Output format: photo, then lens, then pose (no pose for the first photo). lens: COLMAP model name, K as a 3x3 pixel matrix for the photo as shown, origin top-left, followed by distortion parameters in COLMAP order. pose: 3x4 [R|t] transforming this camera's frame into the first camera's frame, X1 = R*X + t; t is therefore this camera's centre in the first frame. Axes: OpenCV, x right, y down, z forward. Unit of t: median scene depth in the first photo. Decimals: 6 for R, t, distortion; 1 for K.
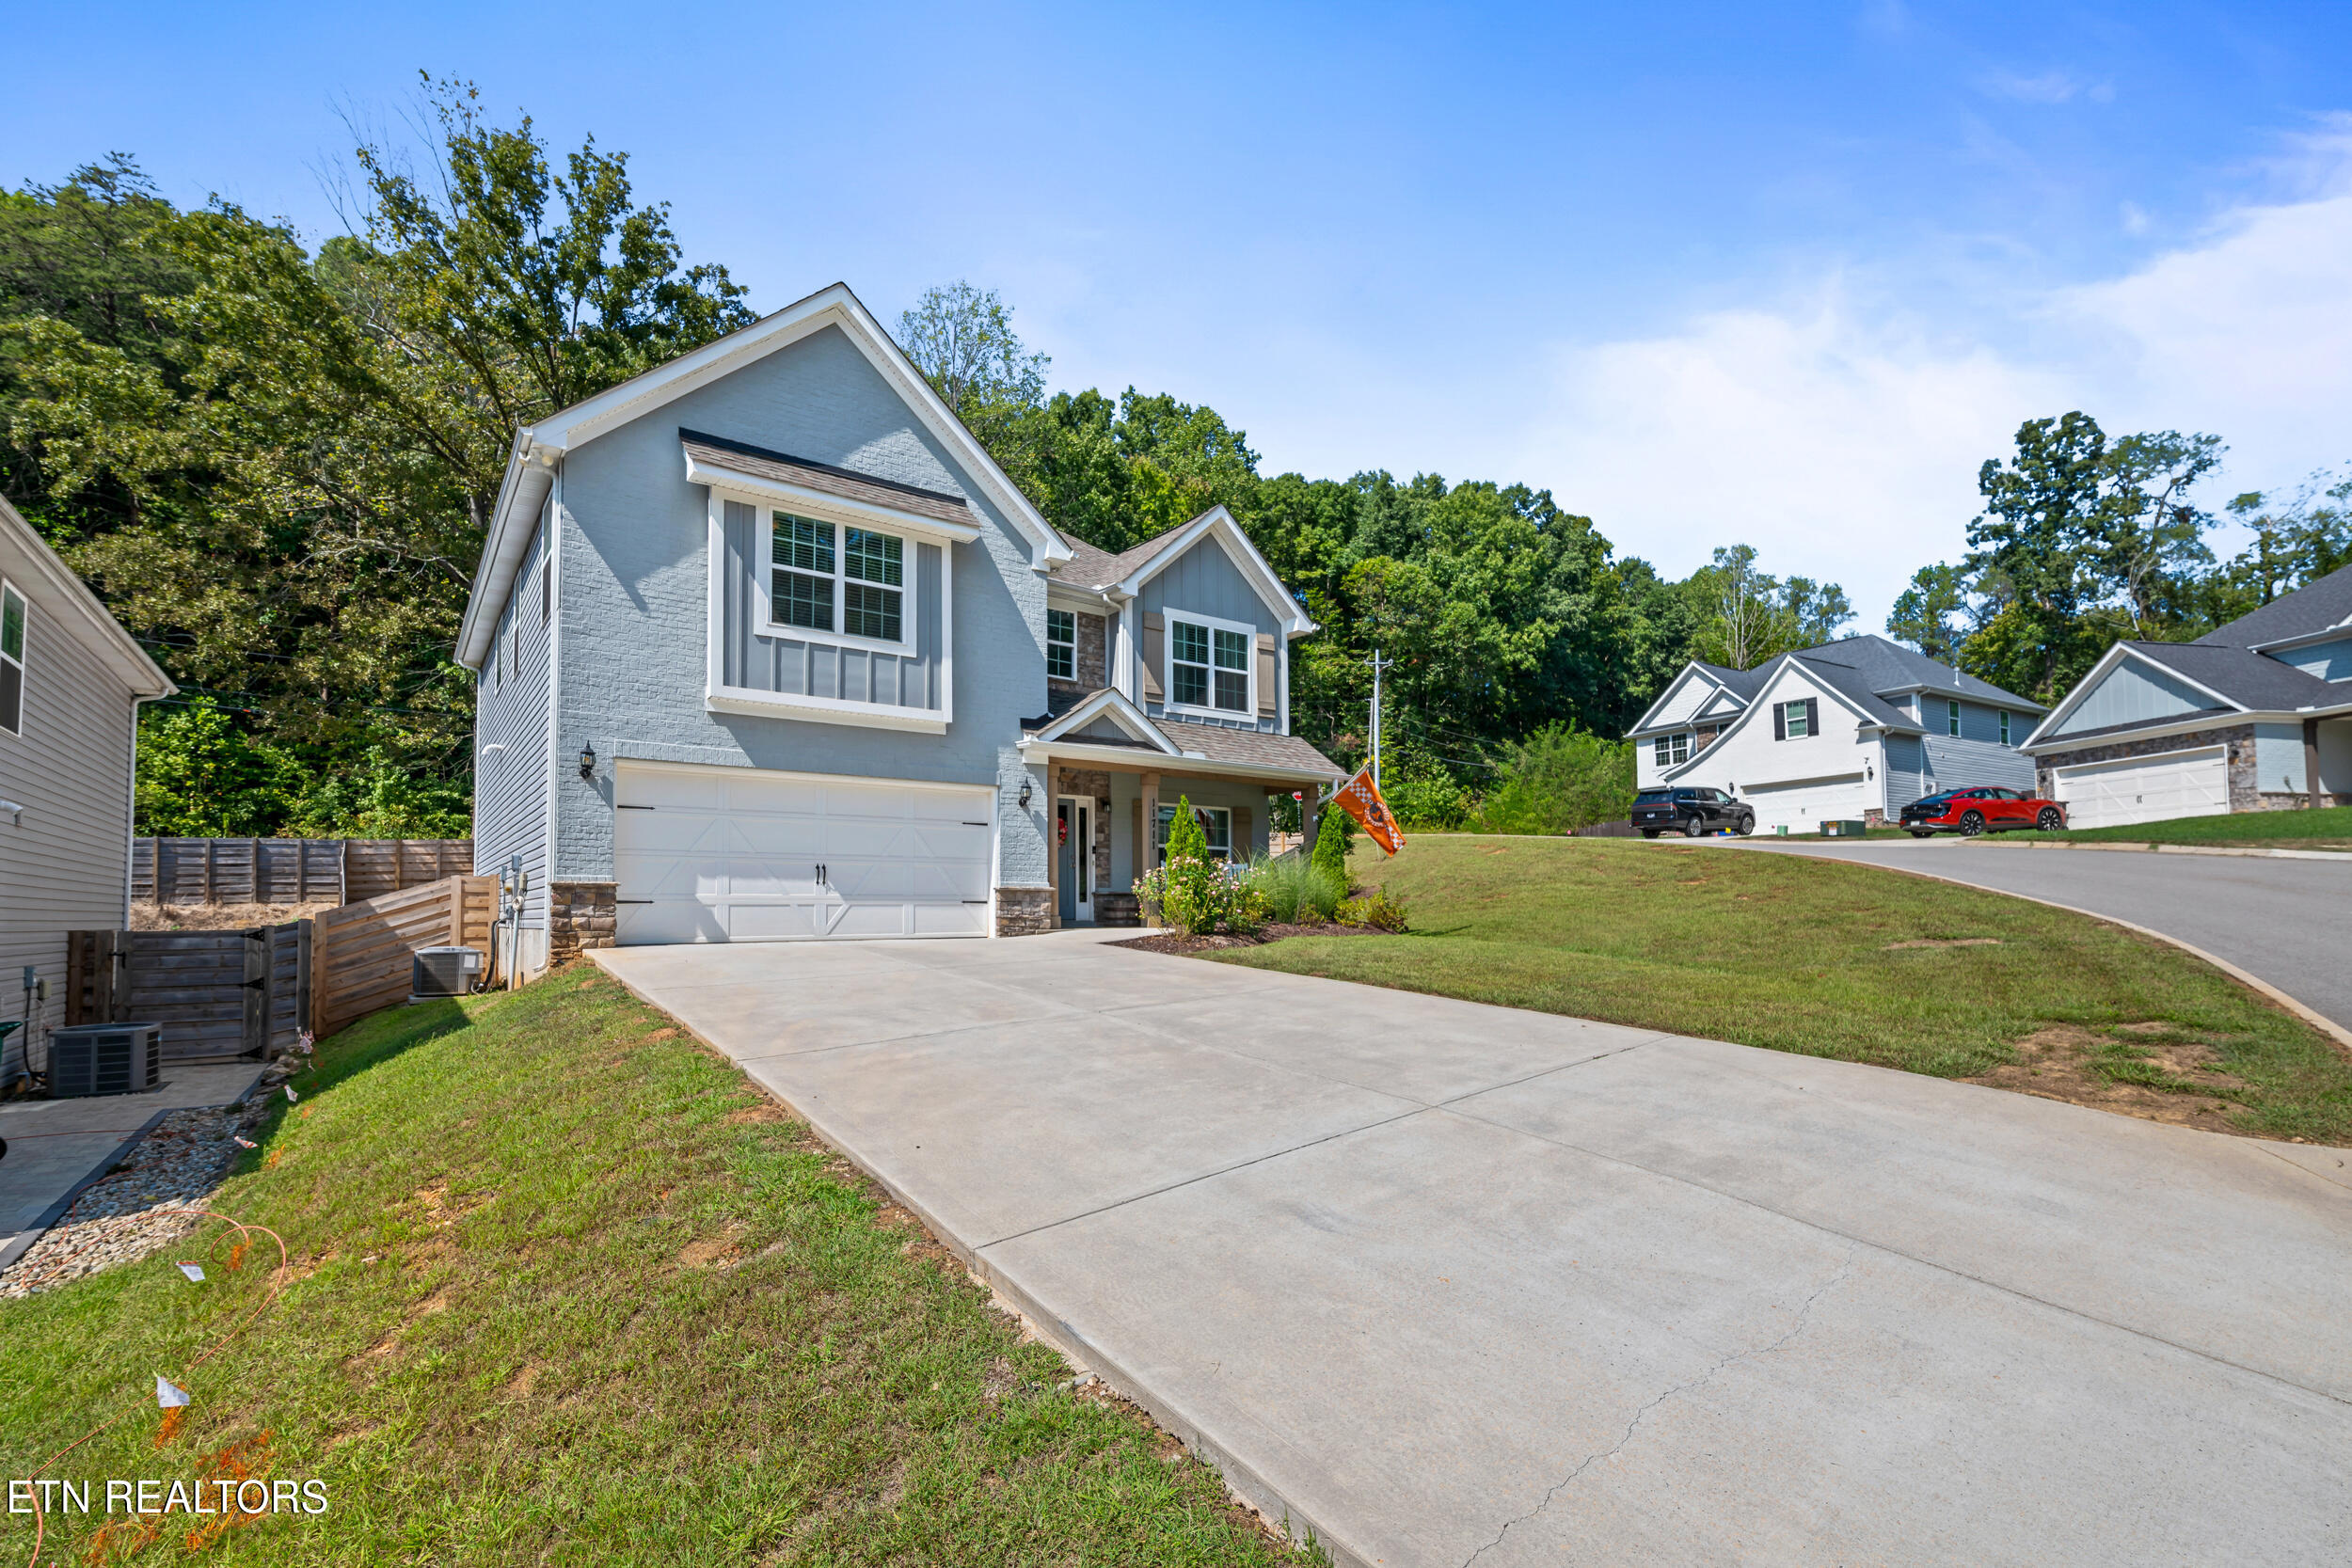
lens RADIAL K [[1017.9, 0, 1183.5], [0, 1017.9, 867.8], [0, 0, 1]] dist [-0.001803, 0.000660]
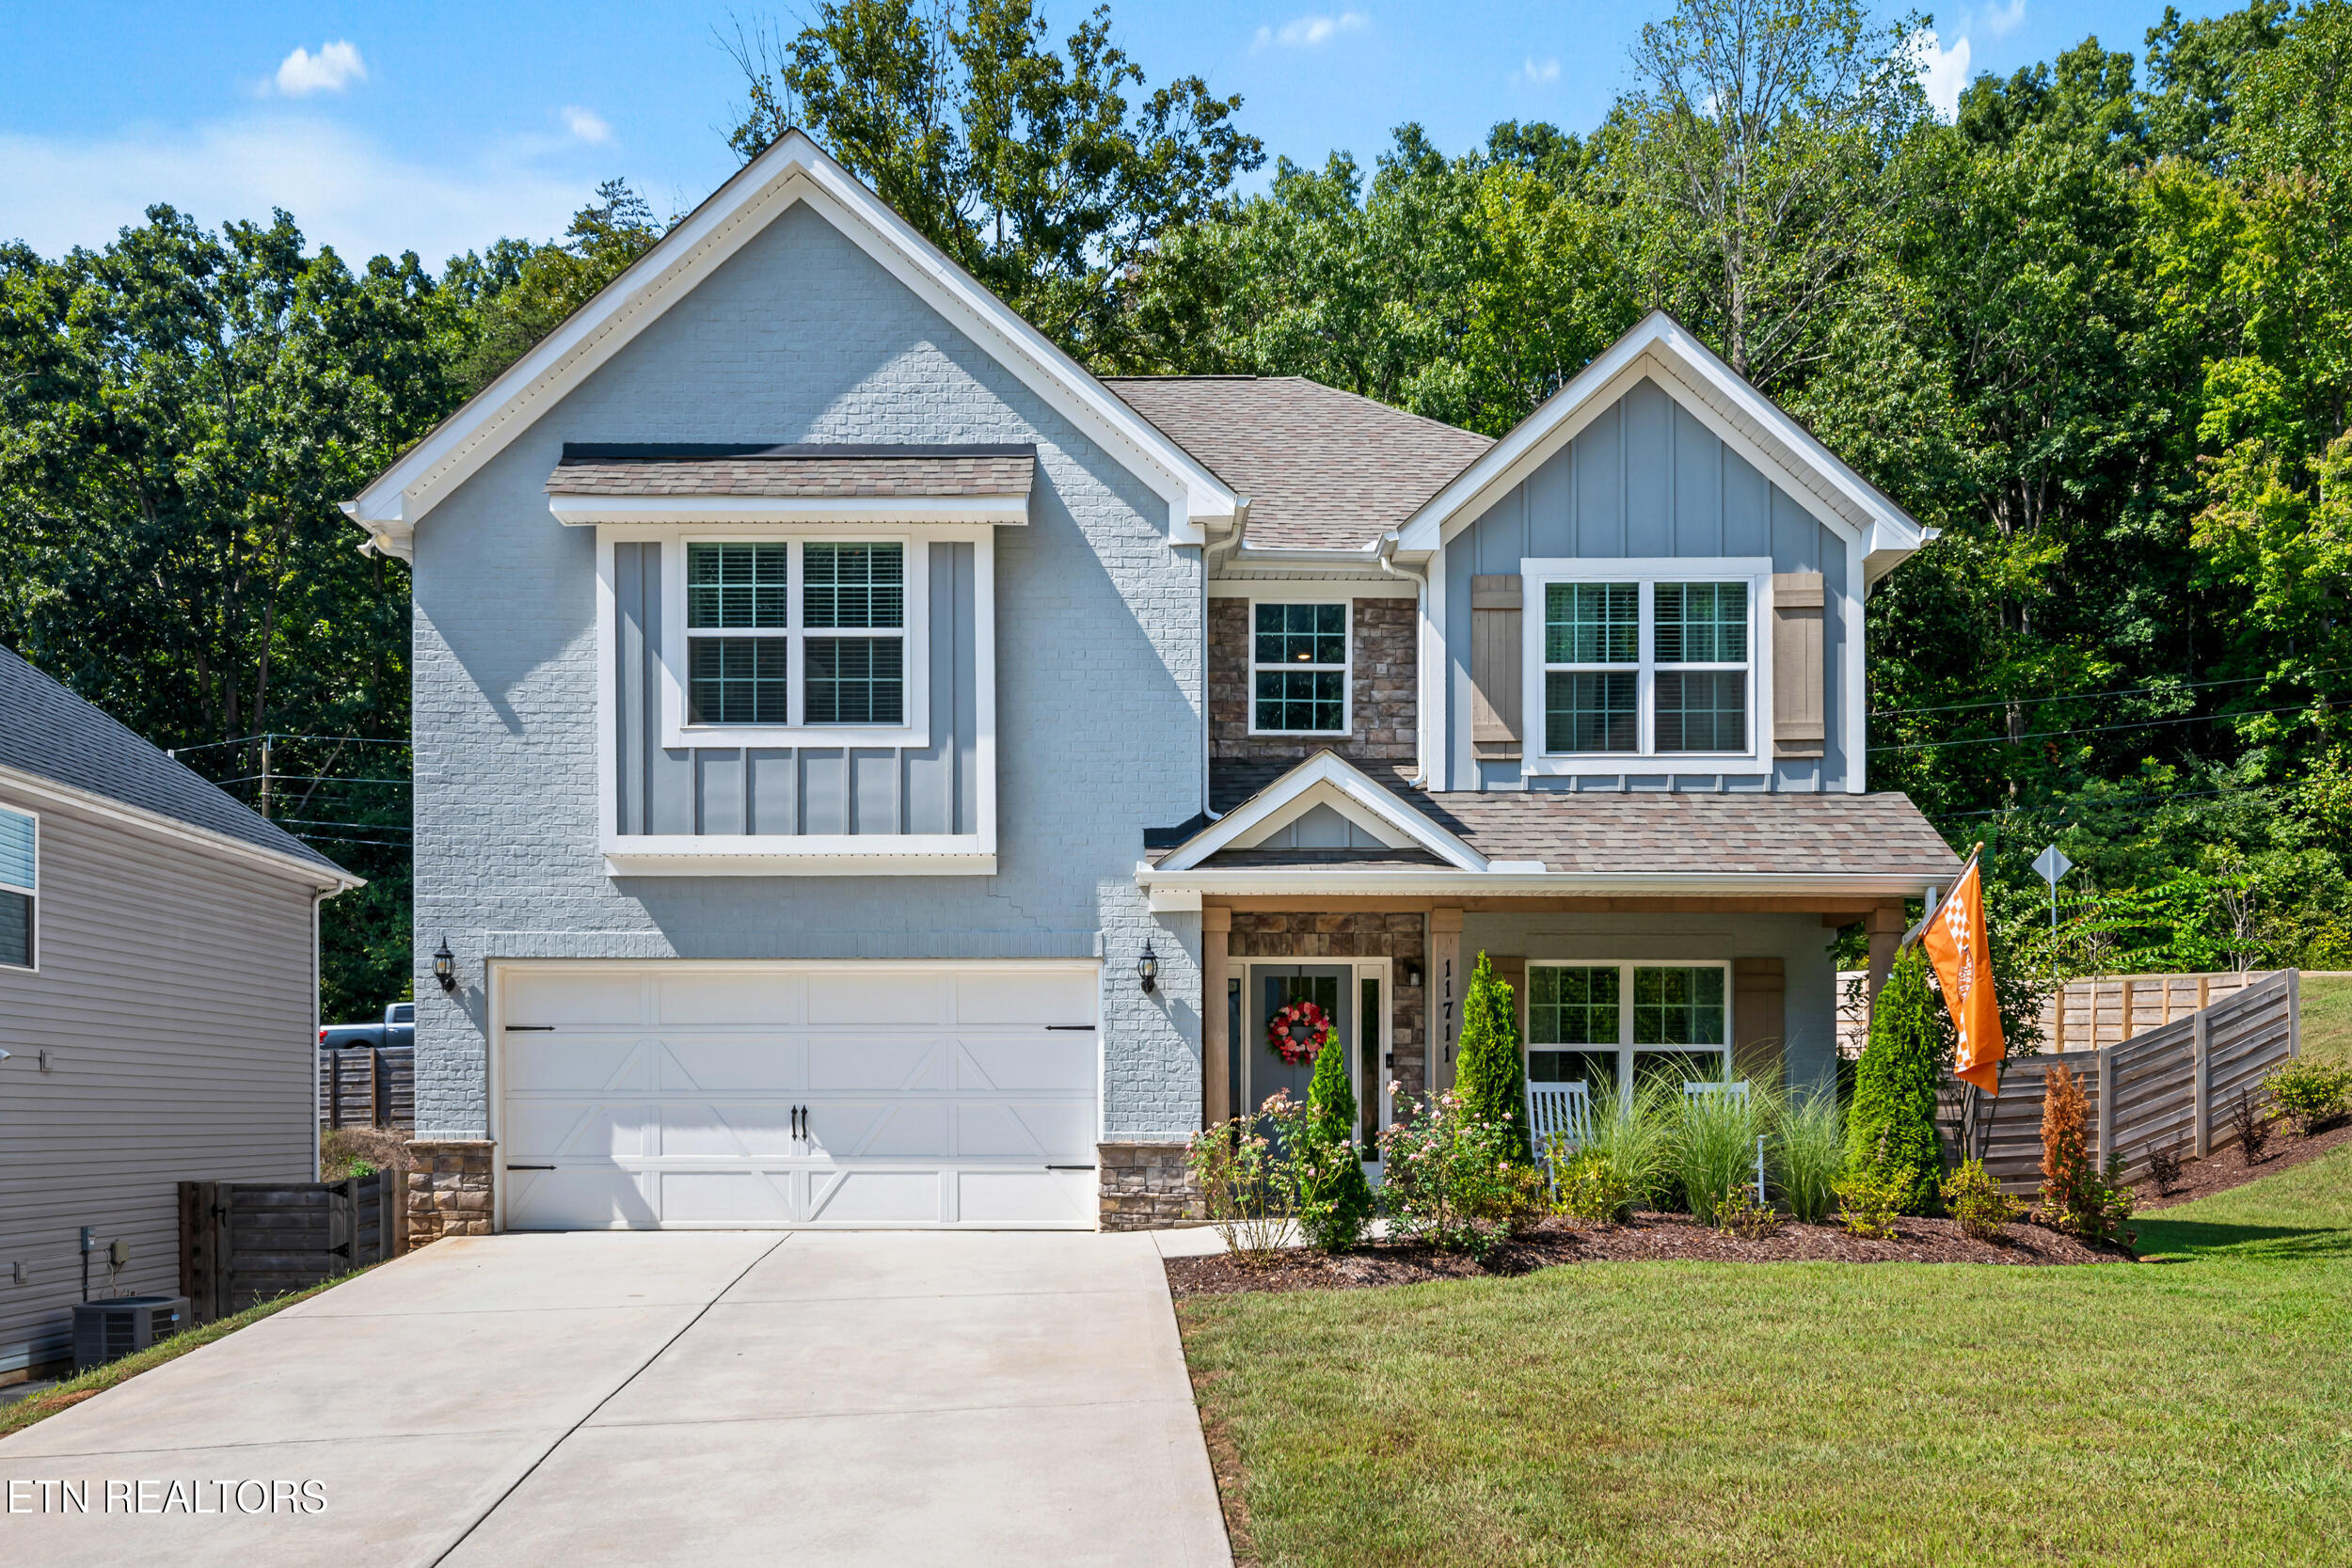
lens RADIAL K [[1788.3, 0, 1123.6], [0, 1788.3, 1132.2], [0, 0, 1]] dist [-0.002485, -0.000372]
pose [[0.806405, 0.010813, -0.591264, 0.403516], [0.019870, 0.998773, 0.045364, -0.030078], [0.591029, -0.048330, 0.805201, 0.224490]]
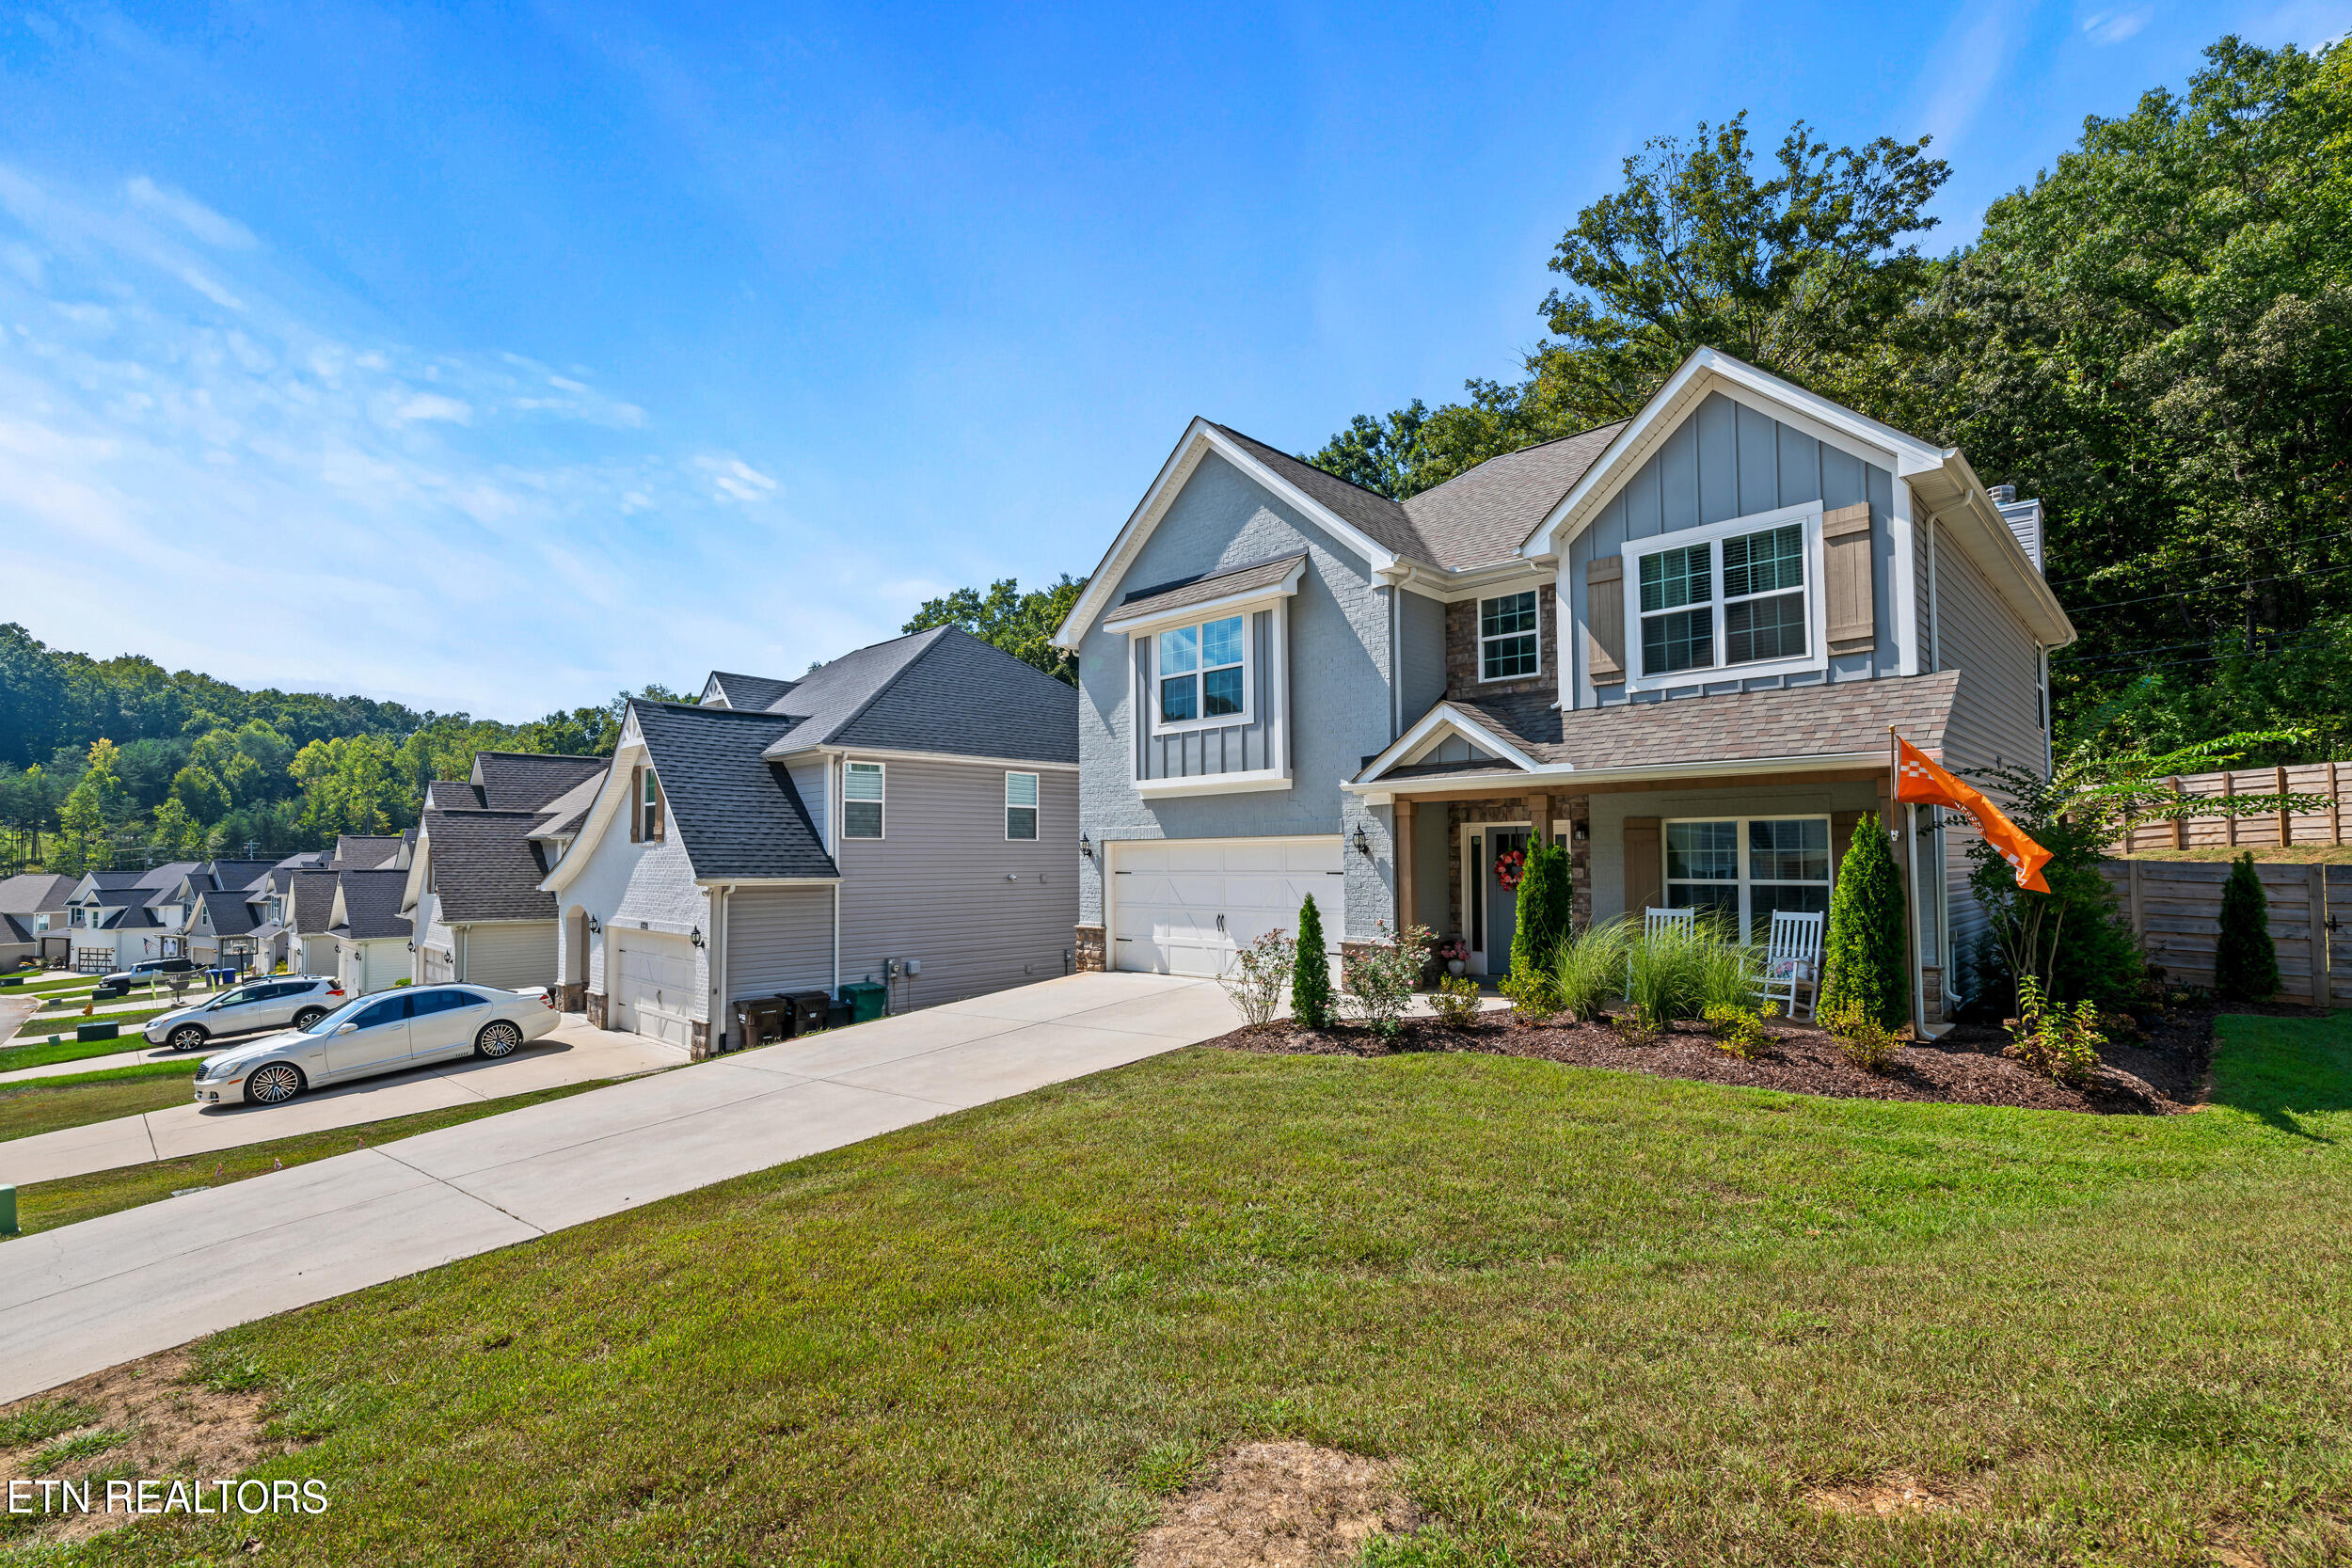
lens RADIAL K [[1046.5, 0, 1186.4], [0, 1046.5, 818.1], [0, 0, 1]] dist [-0.003323, 0.000009]
pose [[0.177166, -0.034615, -0.983572, 0.753791], [0.048213, 0.998487, -0.026455, -0.076695], [0.982999, -0.042734, 0.178567, 0.687819]]
